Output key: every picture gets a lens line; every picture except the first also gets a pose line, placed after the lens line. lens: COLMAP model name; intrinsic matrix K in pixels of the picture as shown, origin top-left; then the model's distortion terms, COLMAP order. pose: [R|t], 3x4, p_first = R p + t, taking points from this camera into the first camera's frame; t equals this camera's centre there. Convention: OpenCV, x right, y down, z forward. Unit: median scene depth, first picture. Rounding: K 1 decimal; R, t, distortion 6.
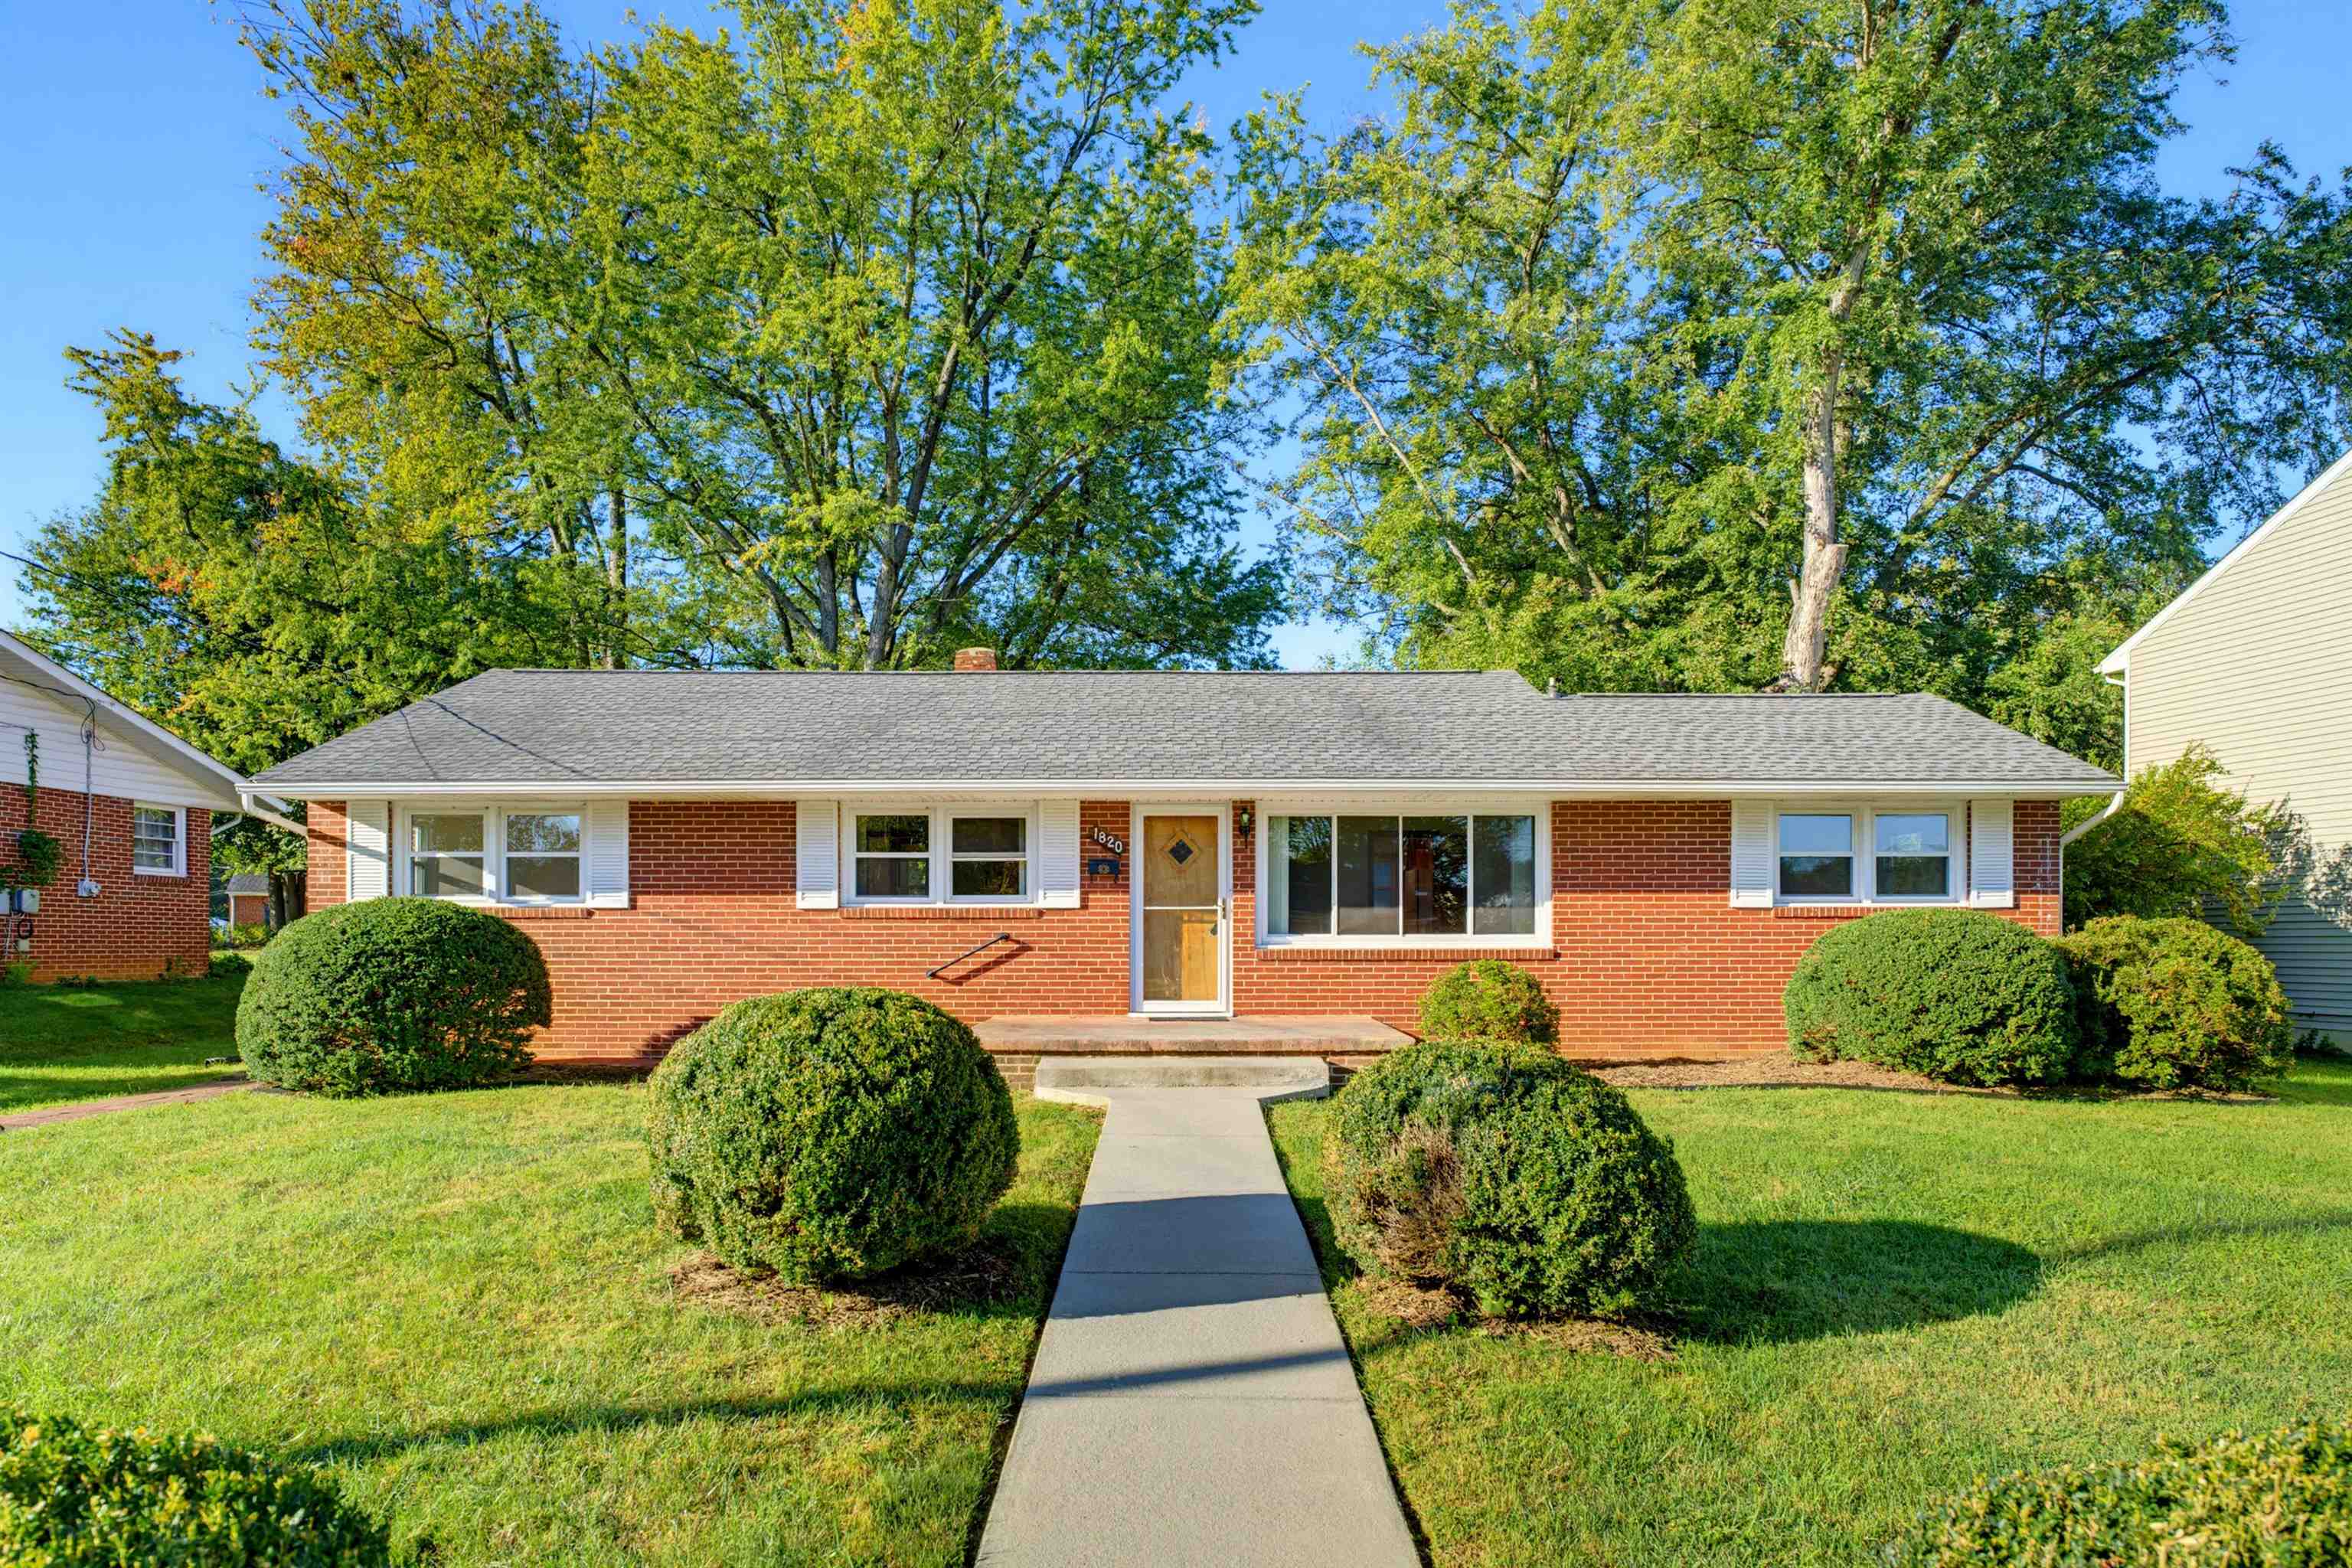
lens RADIAL K [[1356.4, 0, 1169.7], [0, 1356.4, 942.6], [0, 0, 1]] dist [-0.014091, 0.002011]
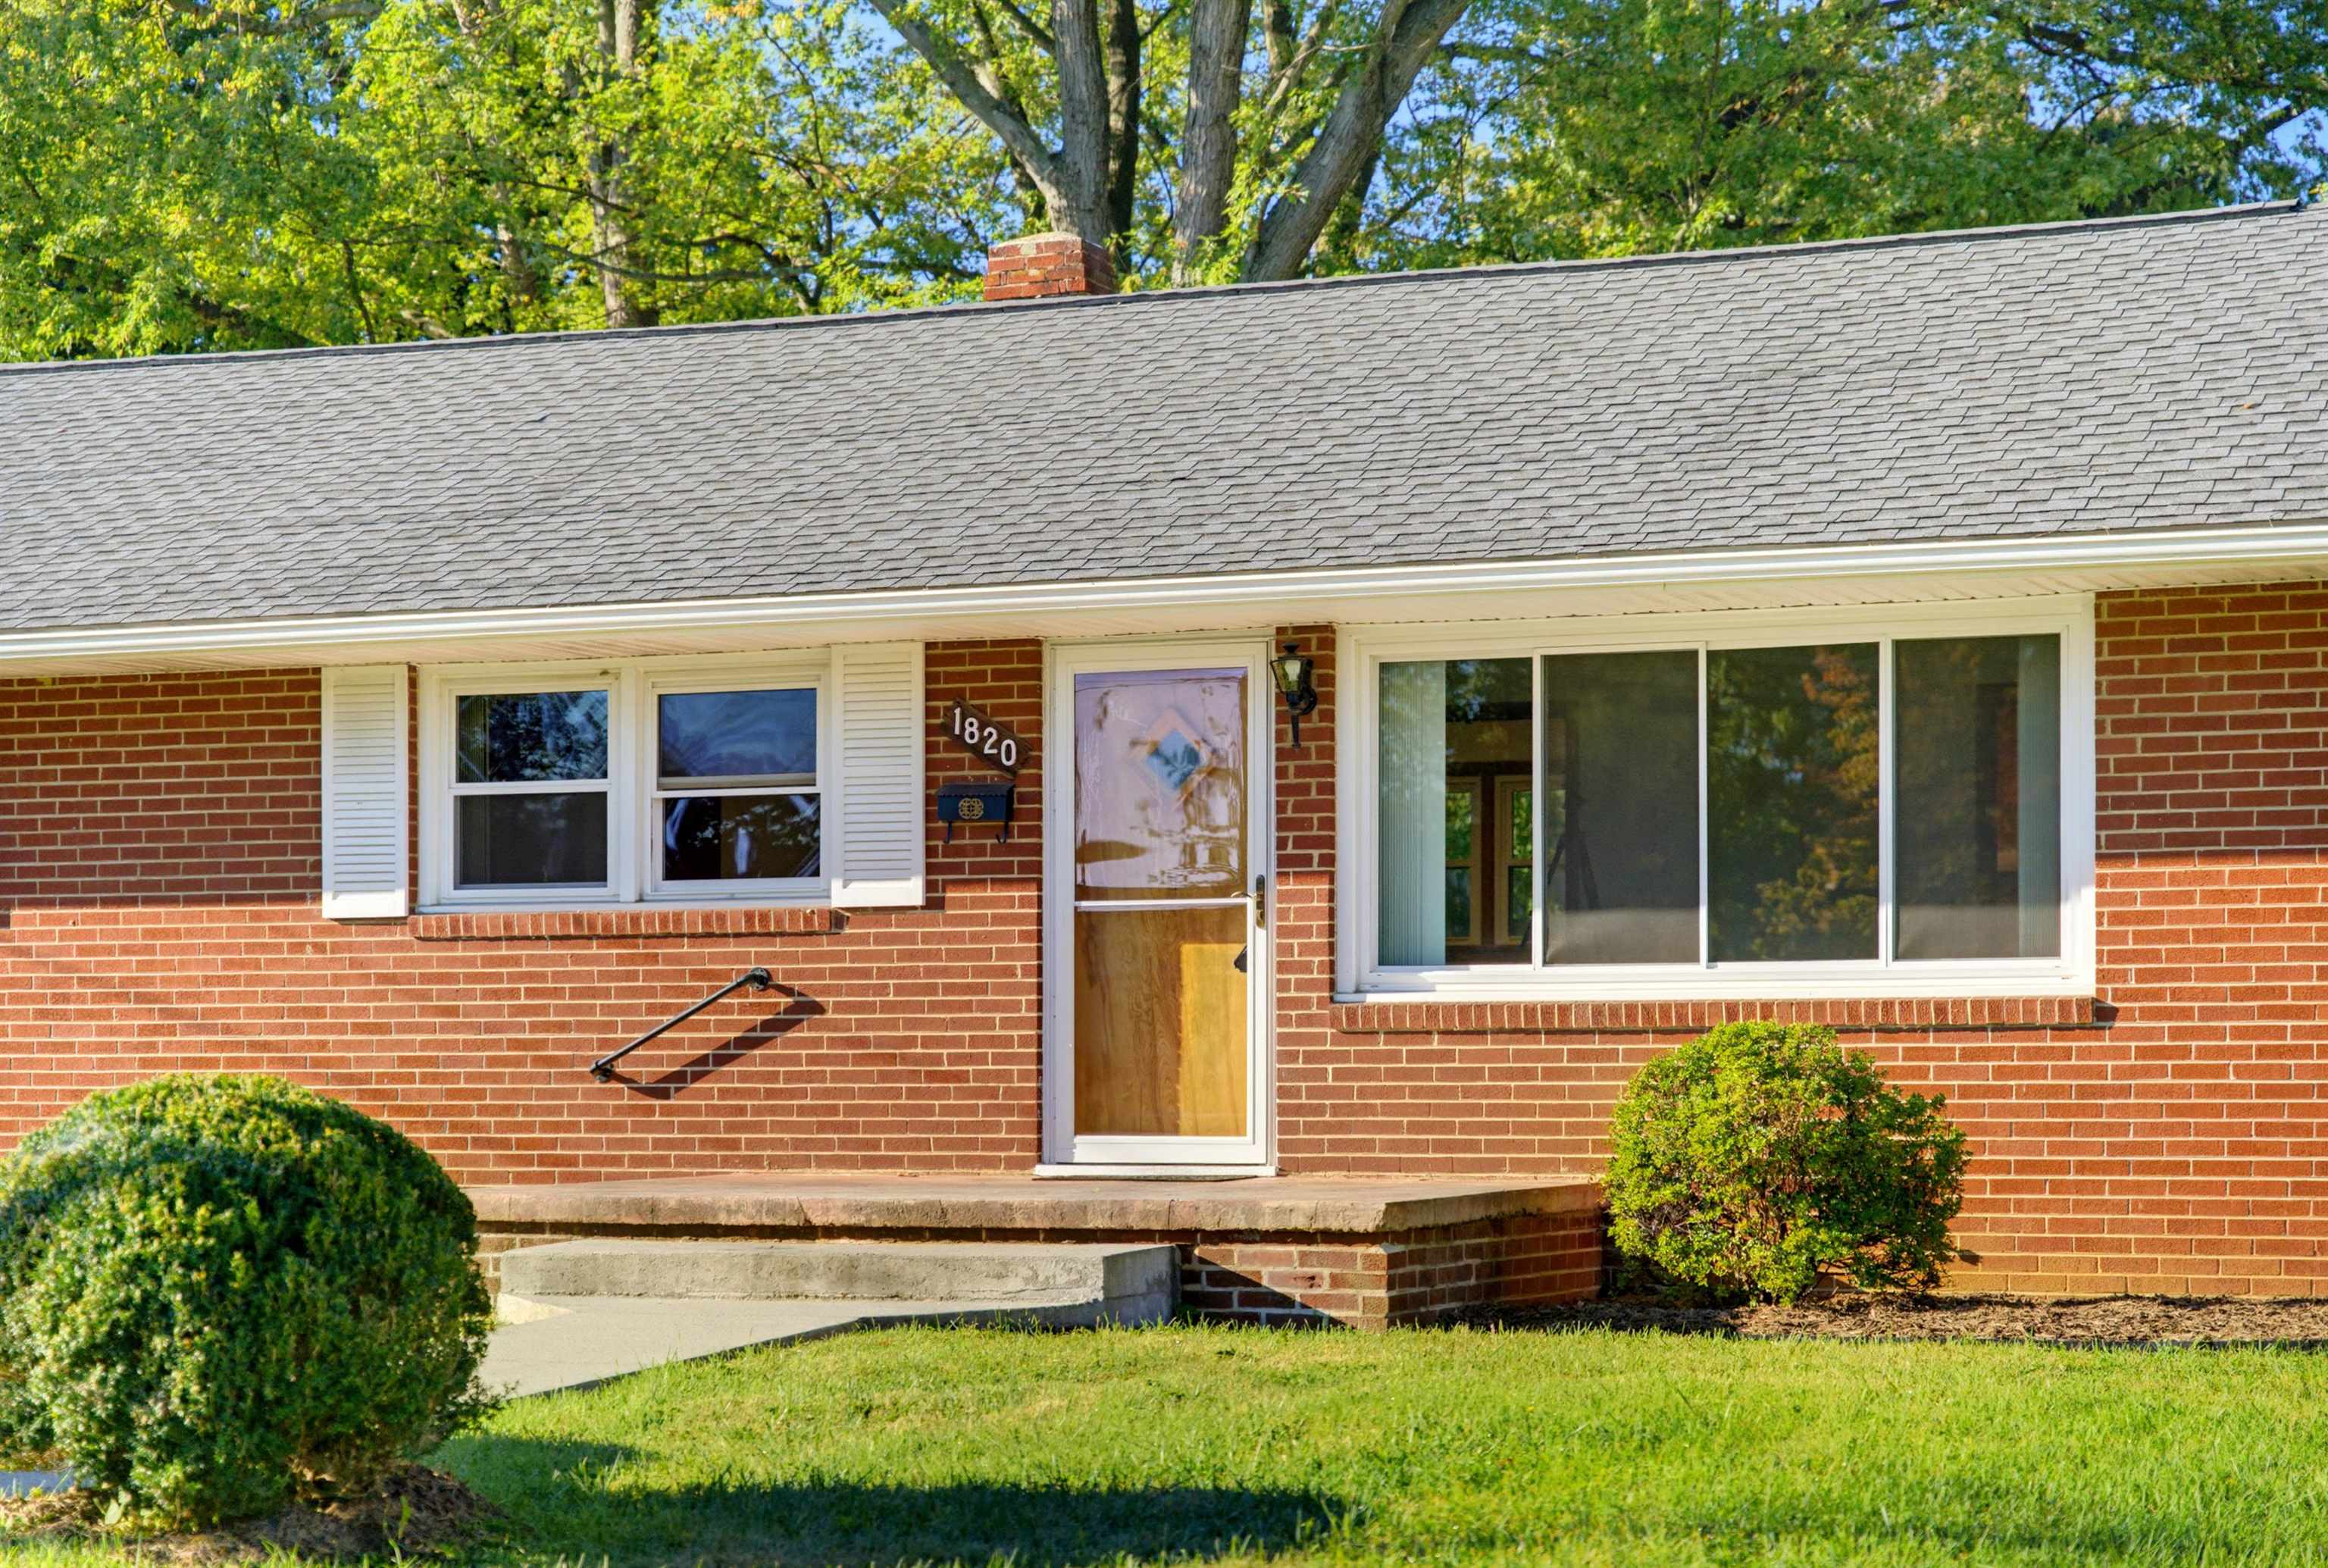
lens RADIAL K [[4775.2, 0, 1163.7], [0, 4775.2, 1037.9], [0, 0, 1]] dist [0.087487, 0.000000]
pose [[0.920033, -0.005532, -0.391801, 0.555942], [-0.000229, 0.999893, -0.014655, 0.034302], [0.391840, 0.013573, 0.919933, -0.282019]]
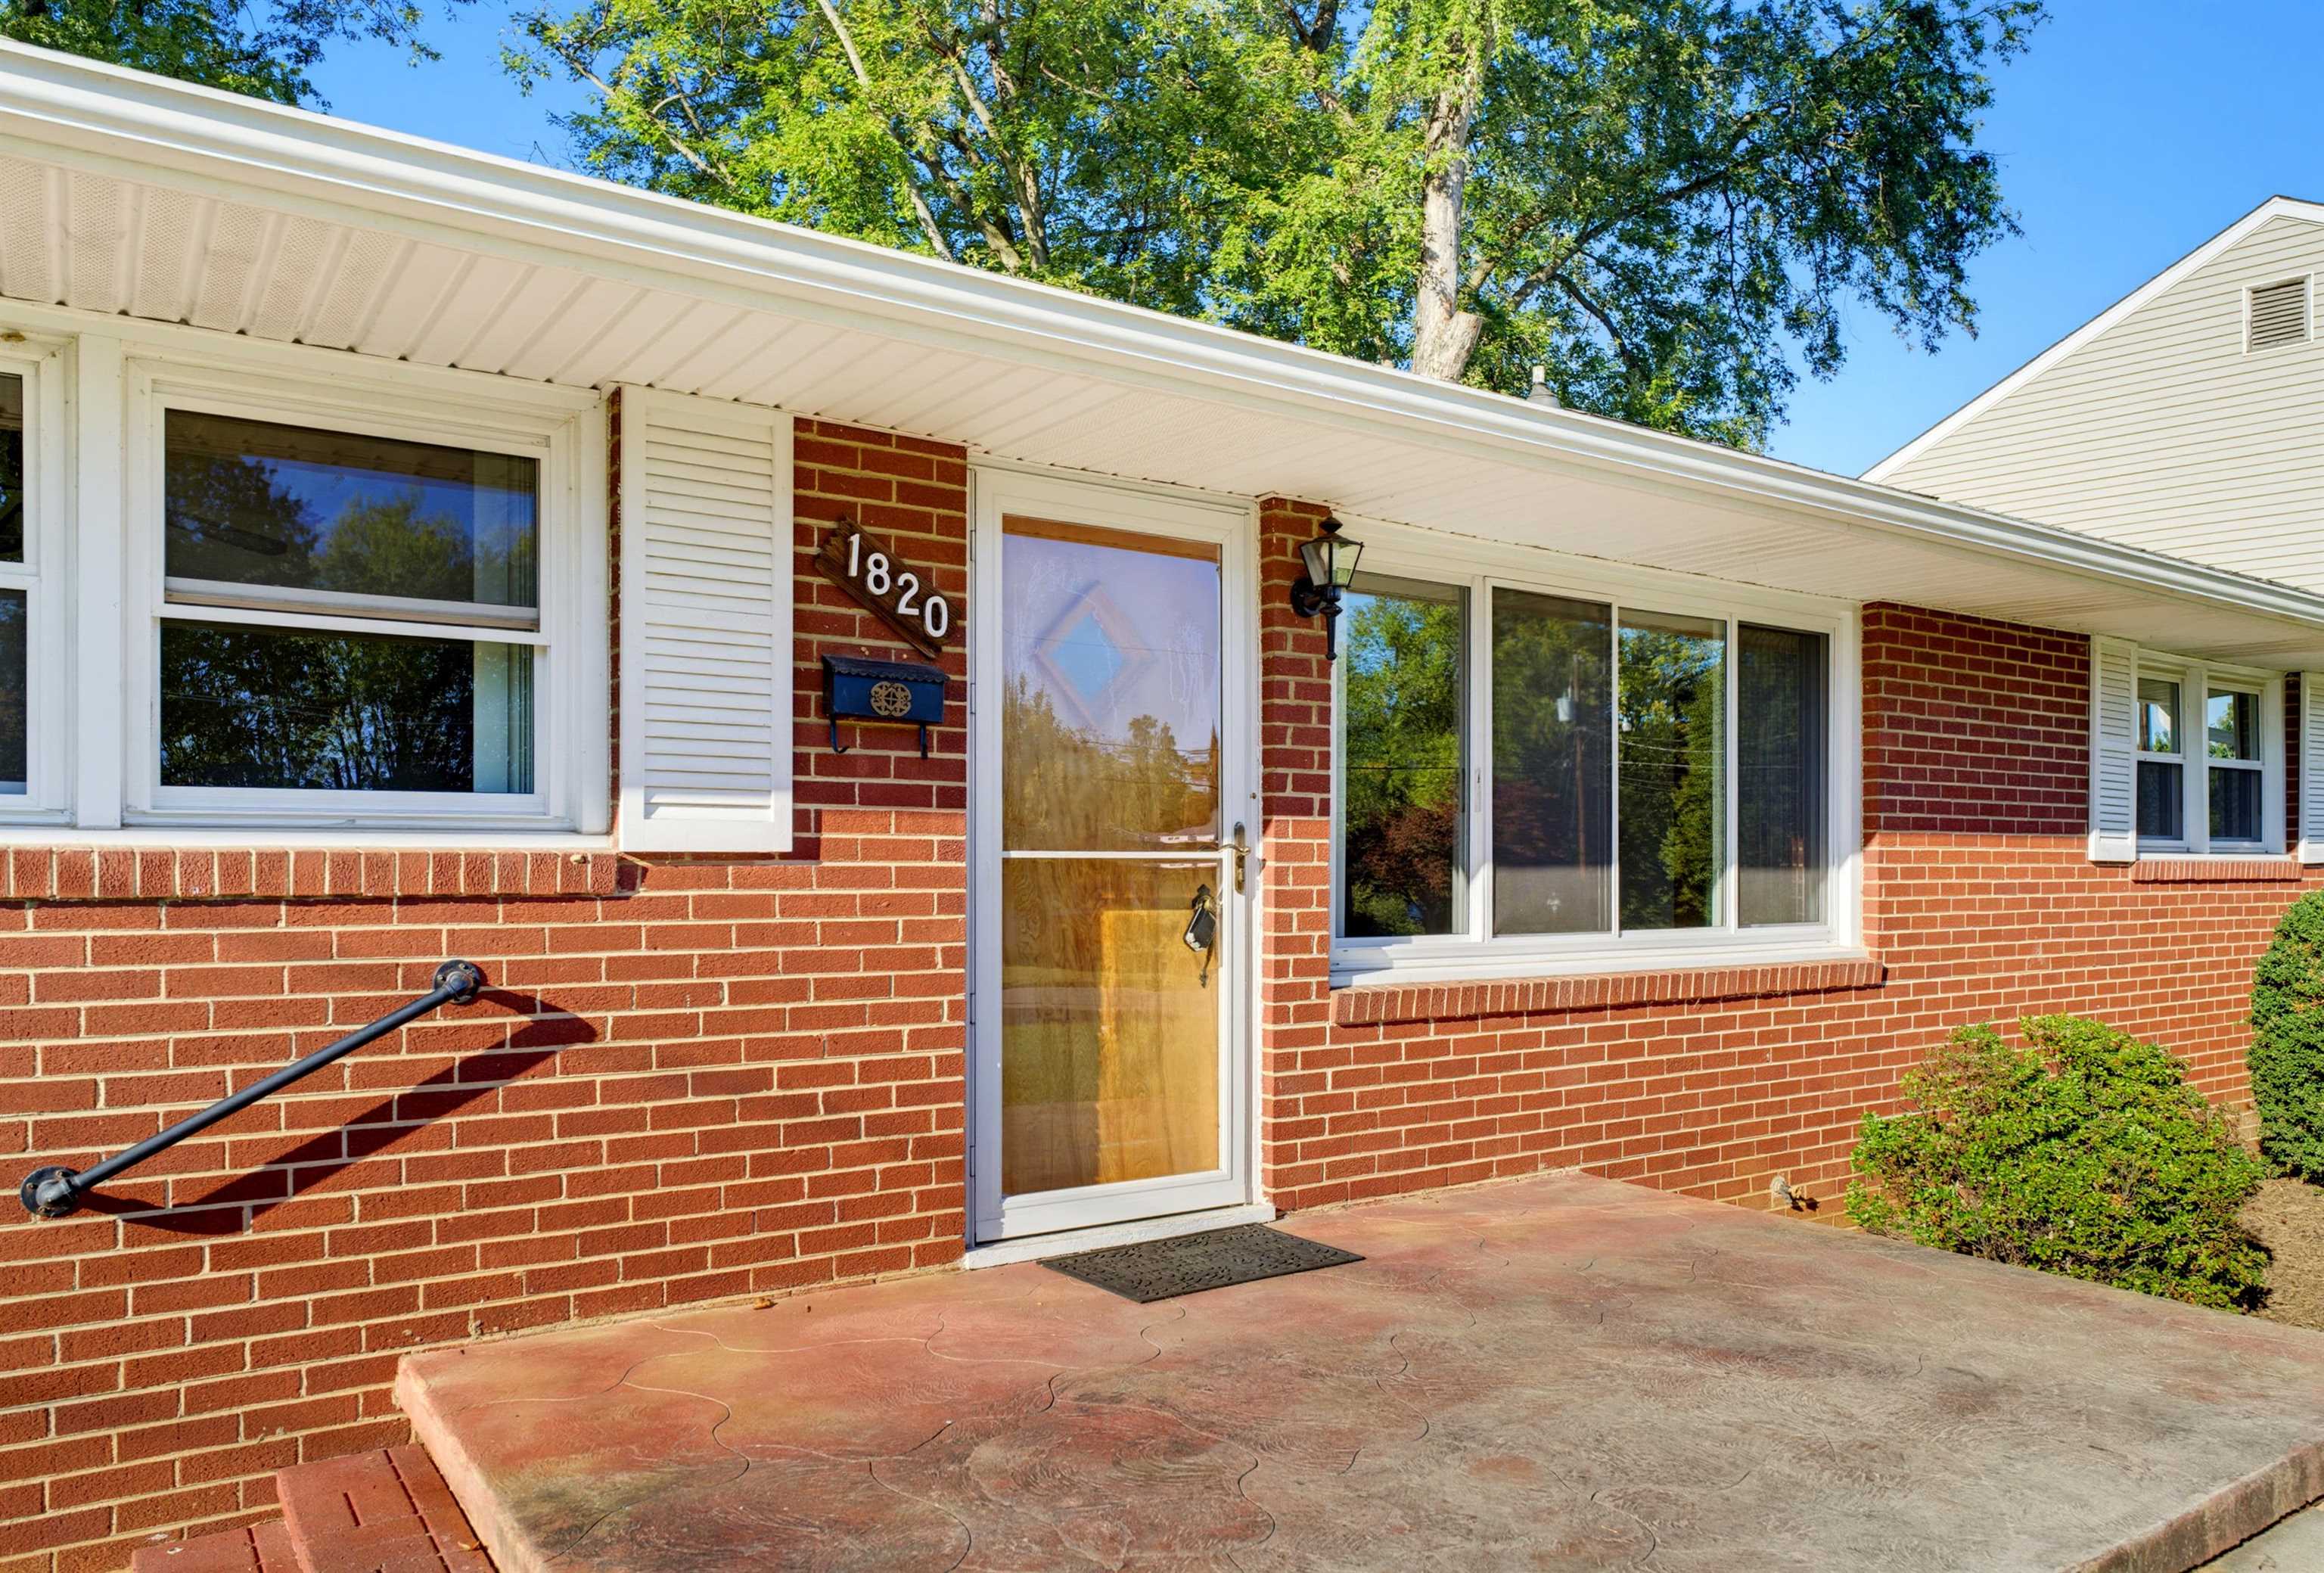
lens RADIAL K [[1615.5, 0, 1137.9], [0, 1615.5, 870.6], [0, 0, 1]] dist [-0.005973, 0.004808]
pose [[0.821298, 0.000297, 0.570499, -0.179973], [0.001000, 0.999998, -0.001959, -0.021944], [-0.570499, 0.002179, 0.821296, 0.722441]]
